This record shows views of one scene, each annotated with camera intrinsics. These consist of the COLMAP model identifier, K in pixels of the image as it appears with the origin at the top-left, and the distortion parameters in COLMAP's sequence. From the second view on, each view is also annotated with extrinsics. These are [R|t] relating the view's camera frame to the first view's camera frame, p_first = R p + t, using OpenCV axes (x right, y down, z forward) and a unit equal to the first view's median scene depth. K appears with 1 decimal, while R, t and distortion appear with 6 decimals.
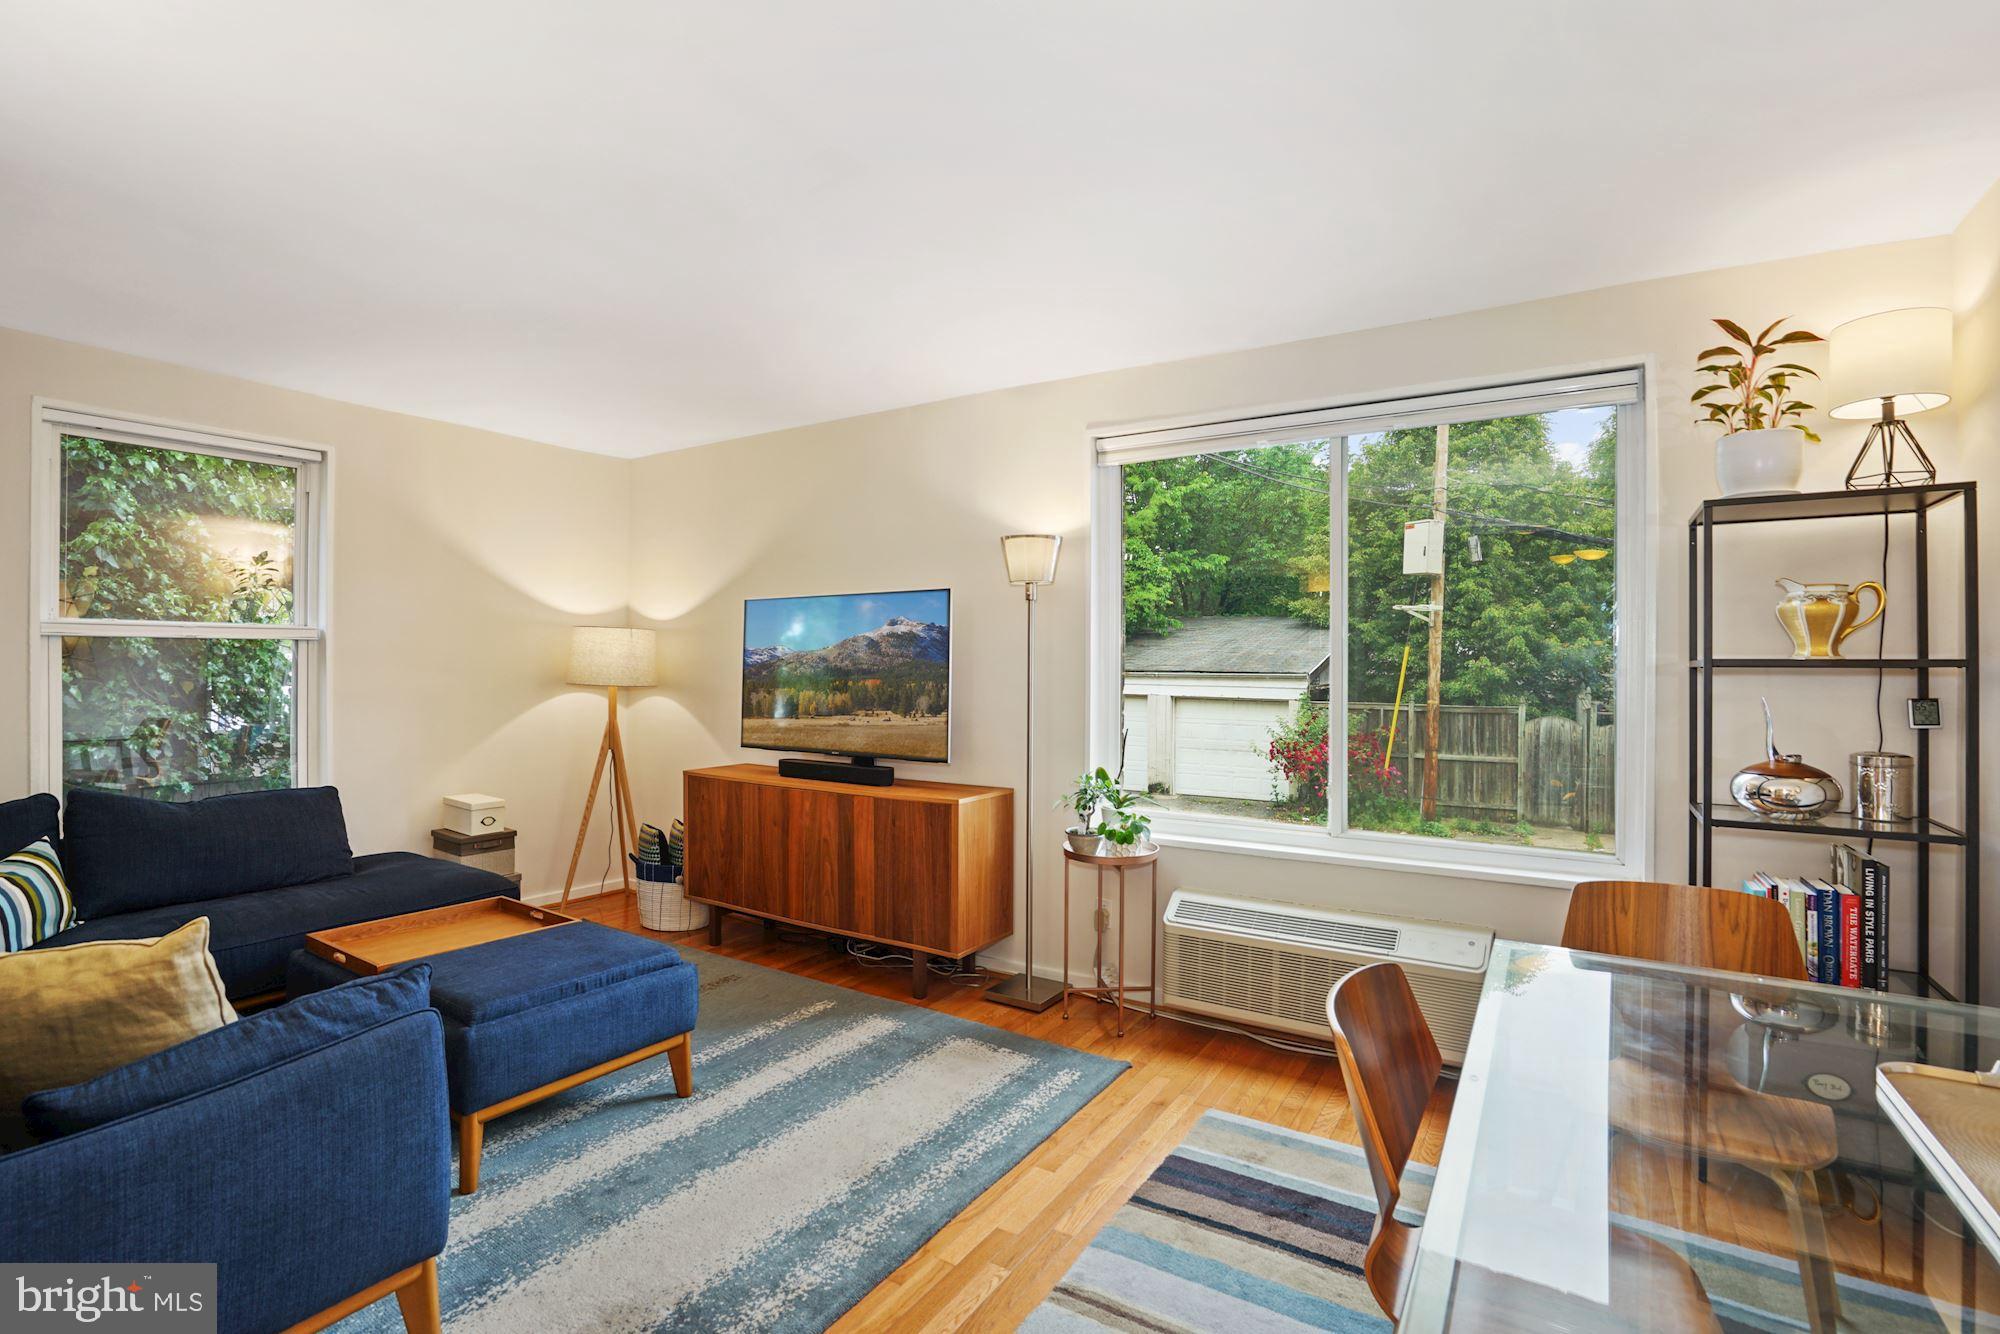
lens RADIAL K [[929.2, 0, 1008.1], [0, 929.2, 660.4], [0, 0, 1]] dist [-0.046870, 0.016001]
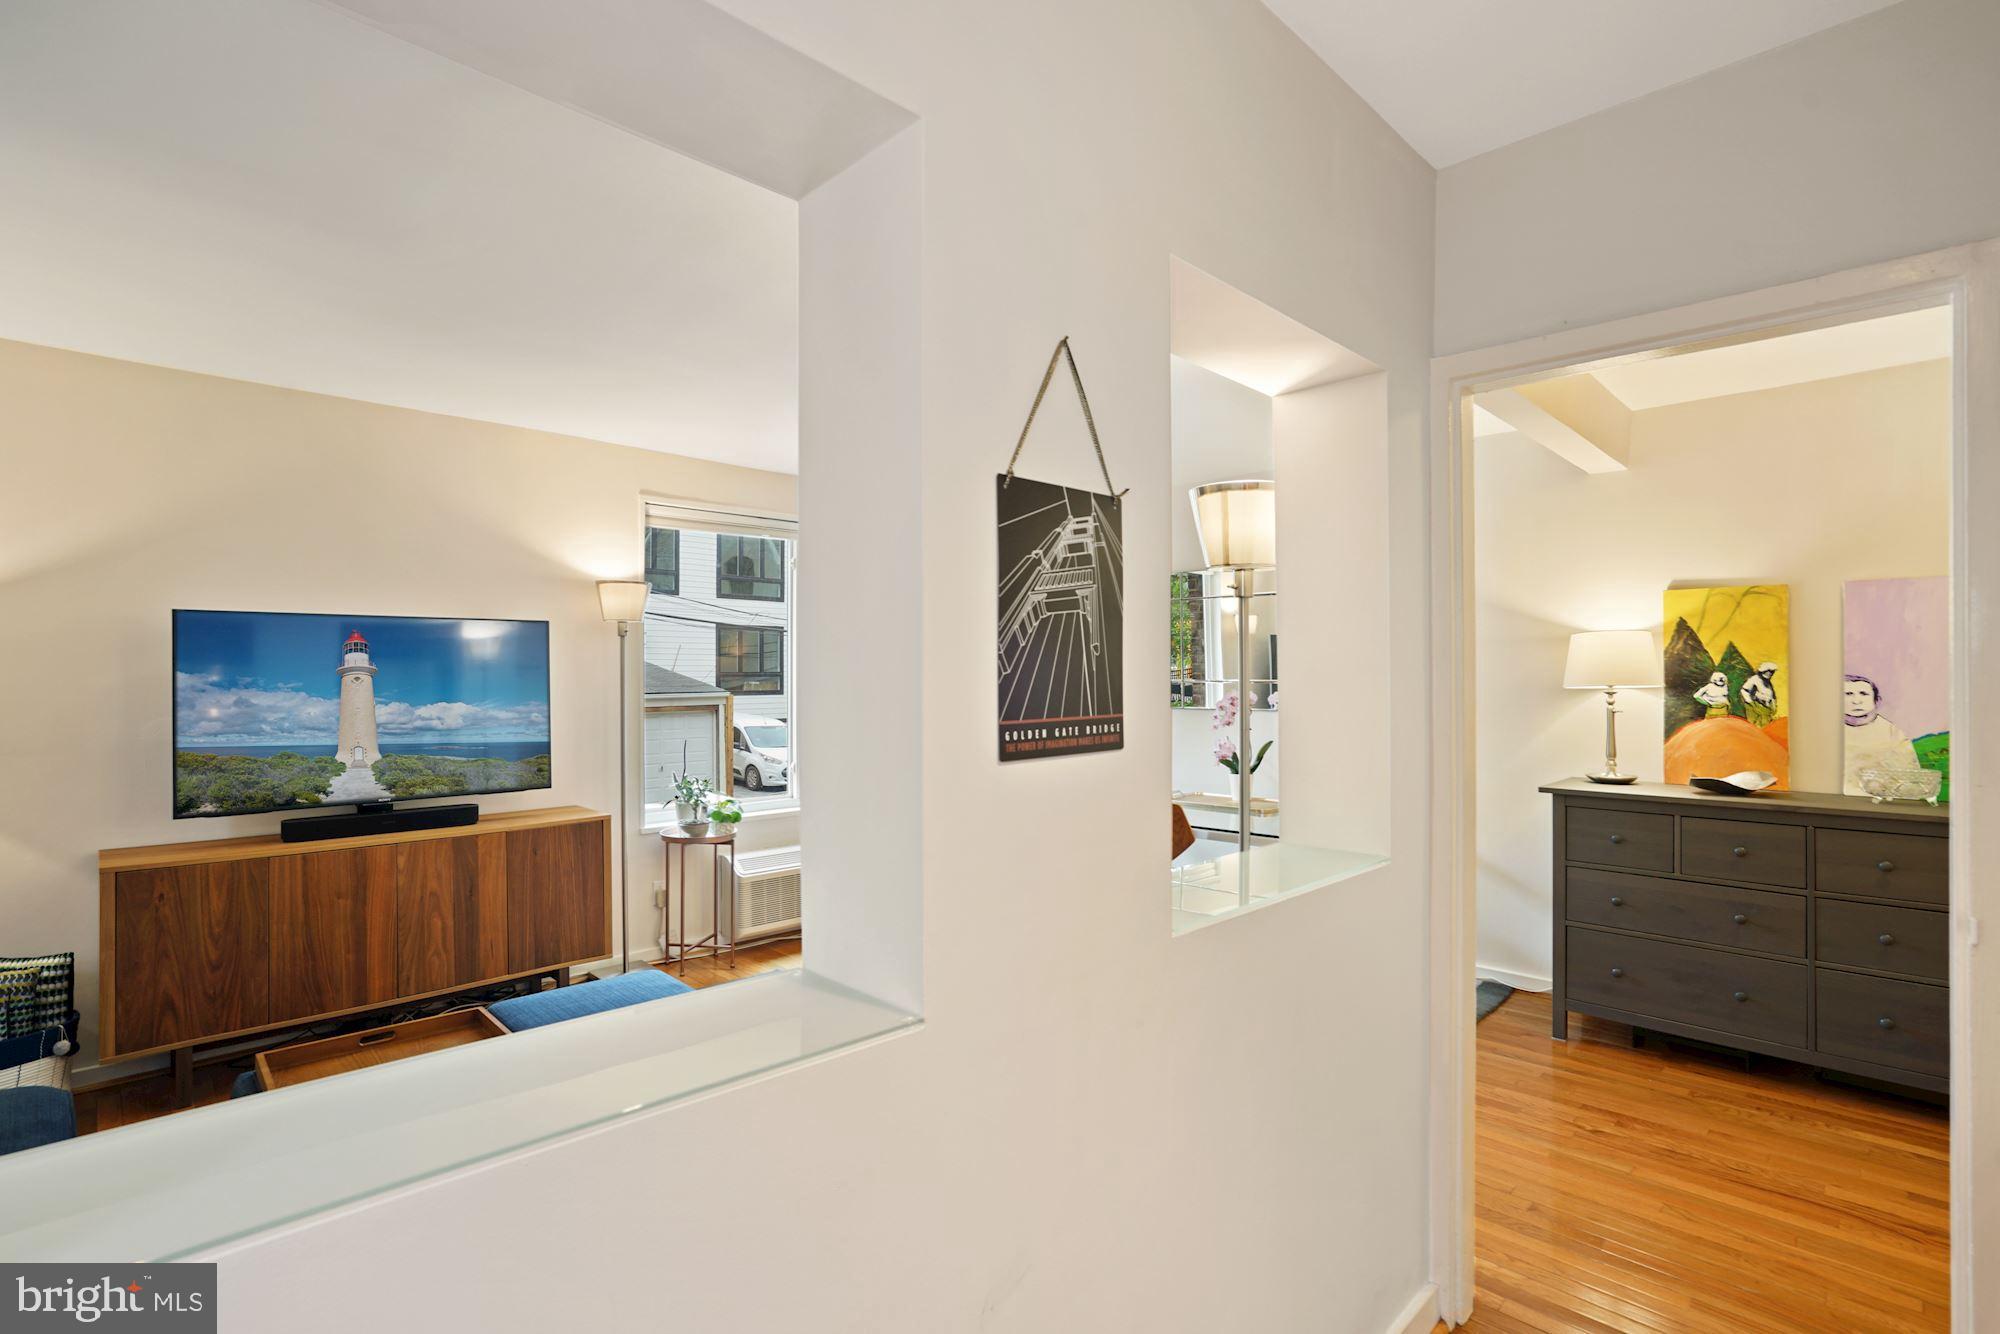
lens RADIAL K [[929.2, 0, 1007.4], [0, 929.2, 669.3], [0, 0, 1]] dist [-0.046870, 0.016001]
pose [[0.220425, 0.001816, 0.975402, -0.935093], [0.002664, 0.999993, -0.002464, -0.018547], [-0.975400, 0.003142, 0.220419, 0.265900]]
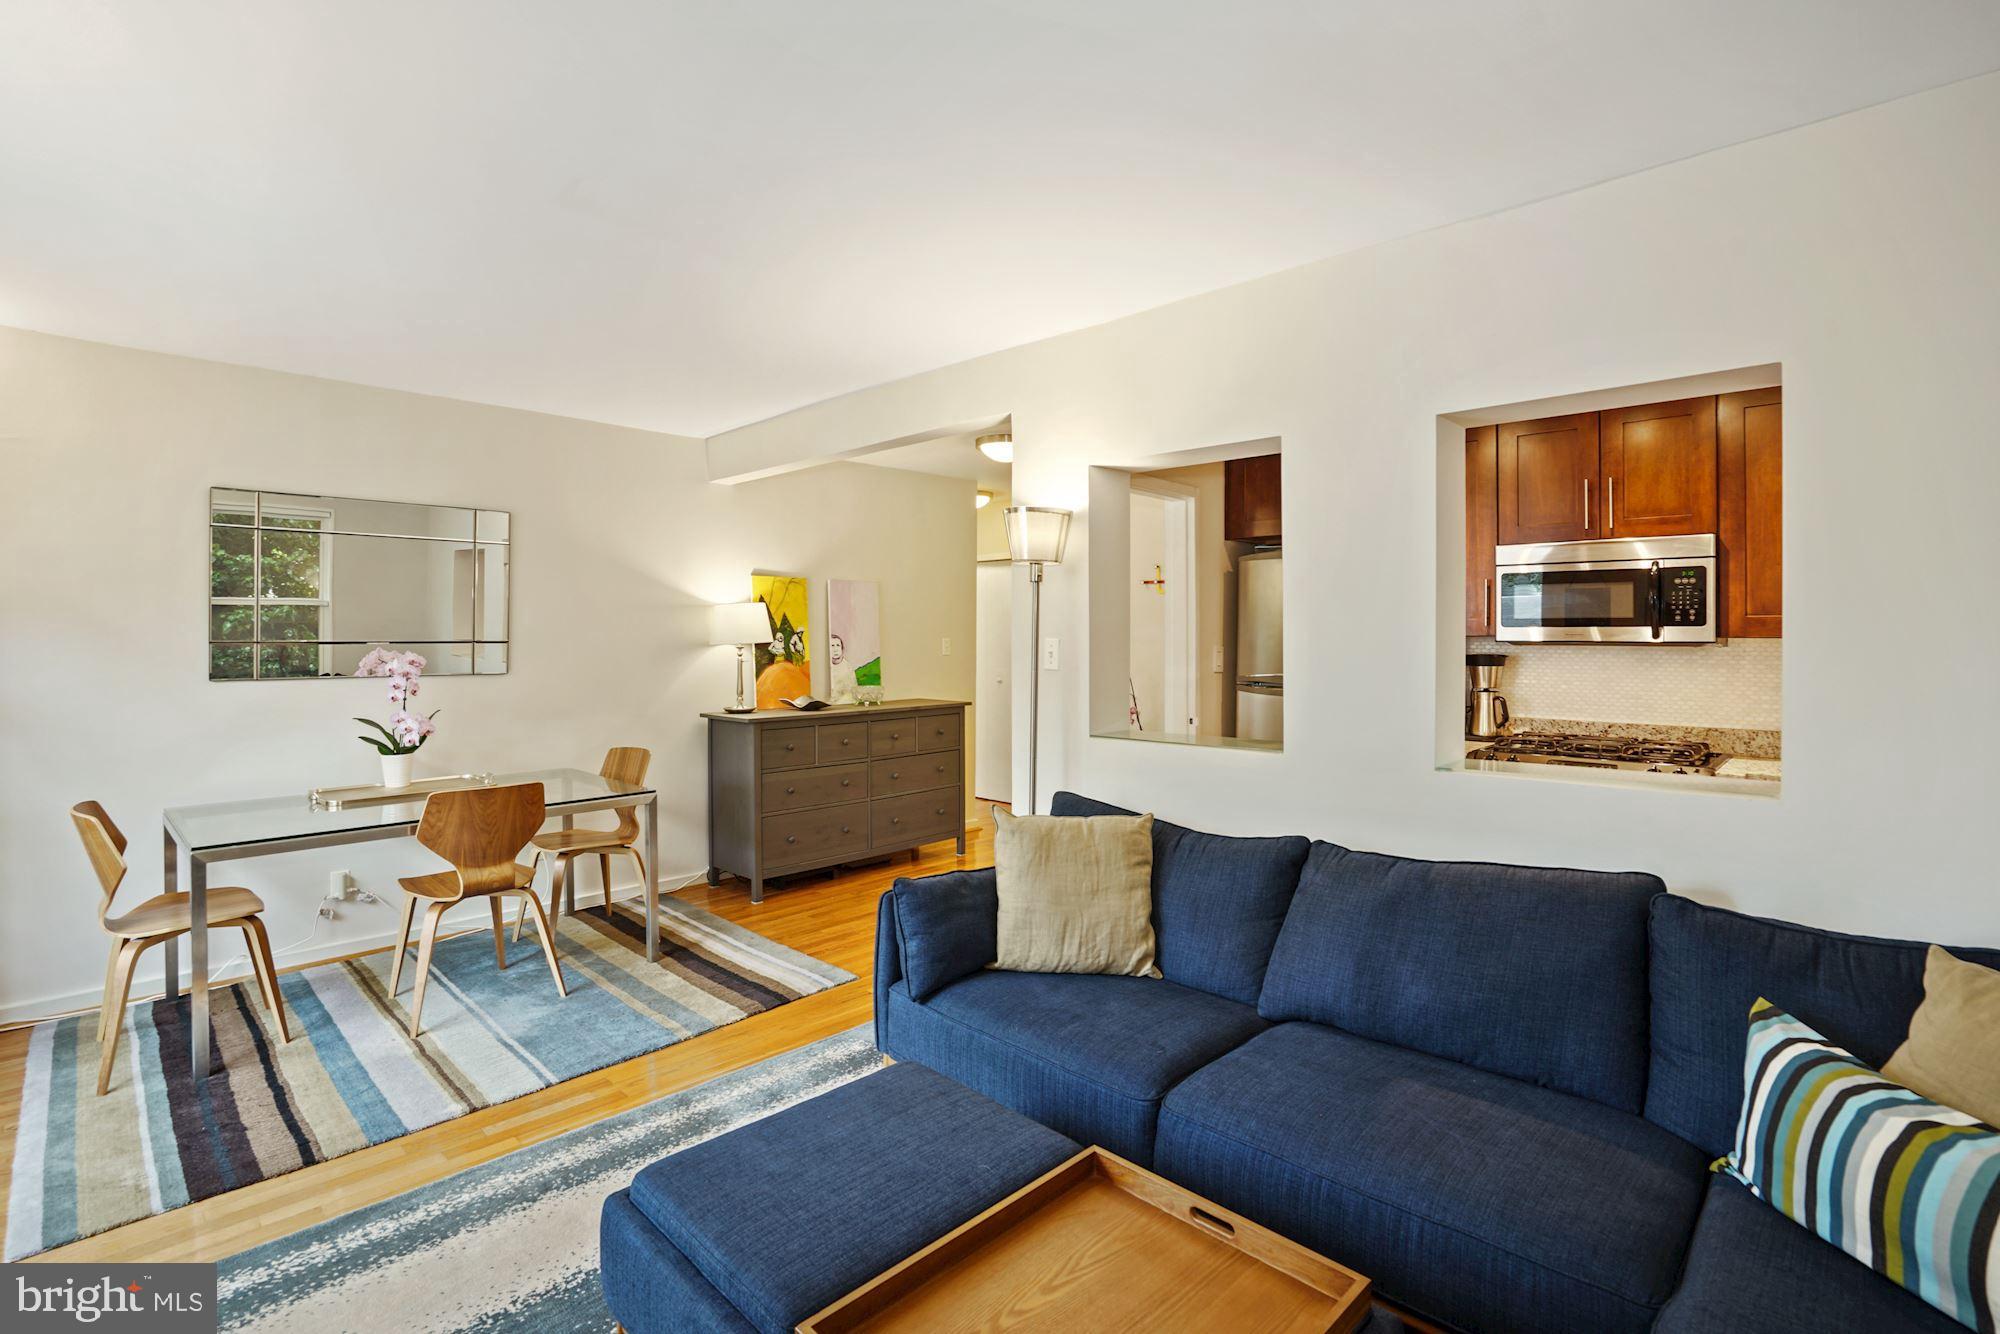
lens RADIAL K [[929.2, 0, 980.9], [0, 929.2, 636.0], [0, 0, 1]] dist [-0.046870, 0.016001]
pose [[-0.977886, -0.004233, 0.209095, -0.479442], [-0.003321, 0.999983, 0.004714, -0.018540], [-0.209112, 0.003915, -0.977884, 1.087087]]
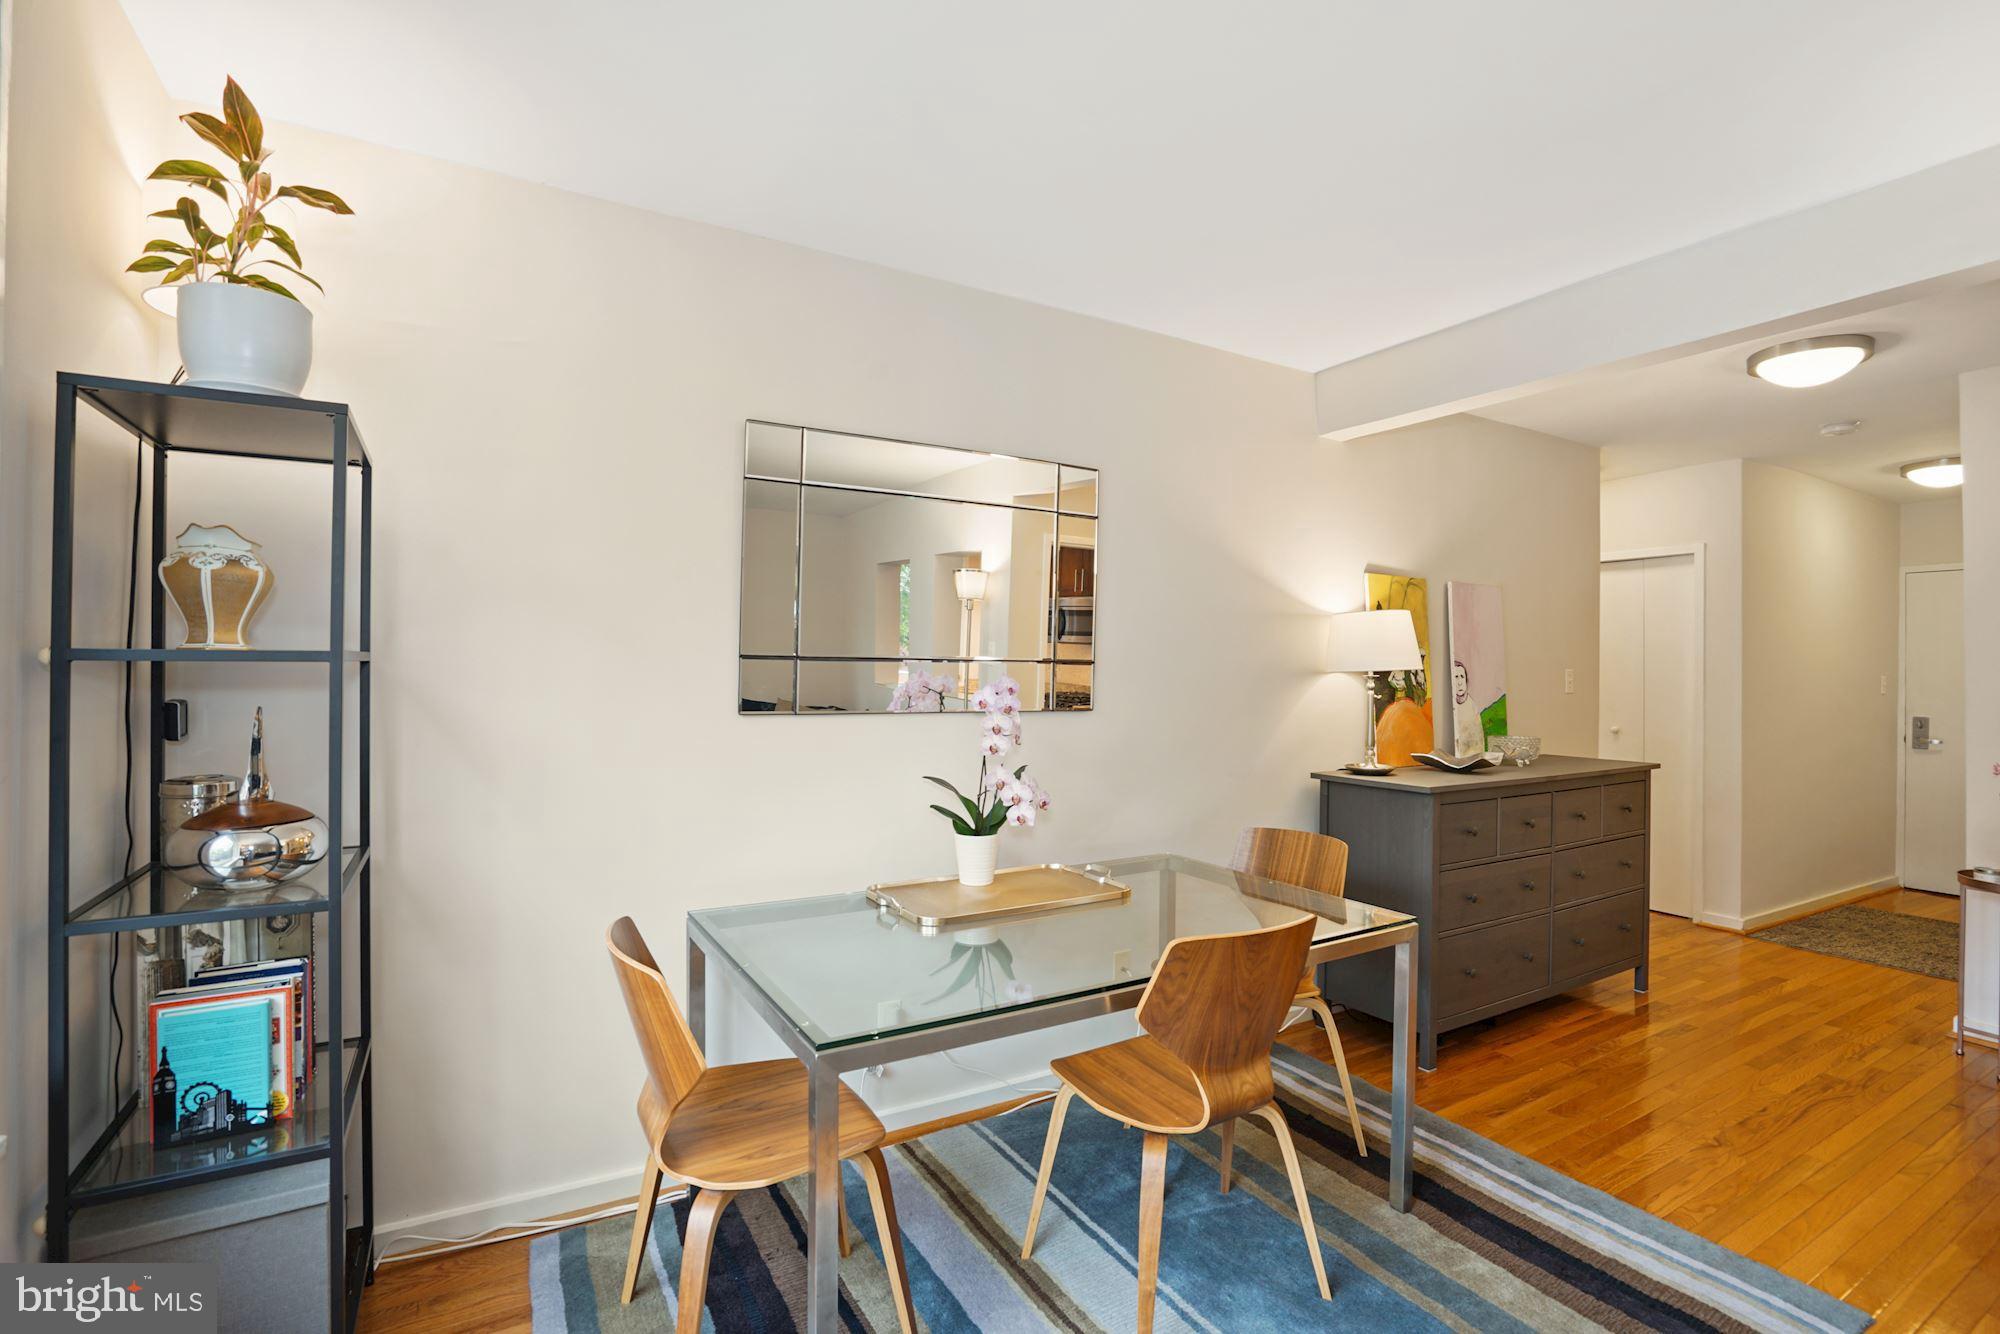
lens RADIAL K [[929.2, 0, 1008.4], [0, 929.2, 671.5], [0, 0, 1]] dist [-0.046870, 0.016001]
pose [[-0.887025, -0.011761, 0.461573, 0.033902], [-0.011336, 0.999929, 0.003694, 0.000624], [-0.461583, -0.001956, -0.887095, 0.815594]]
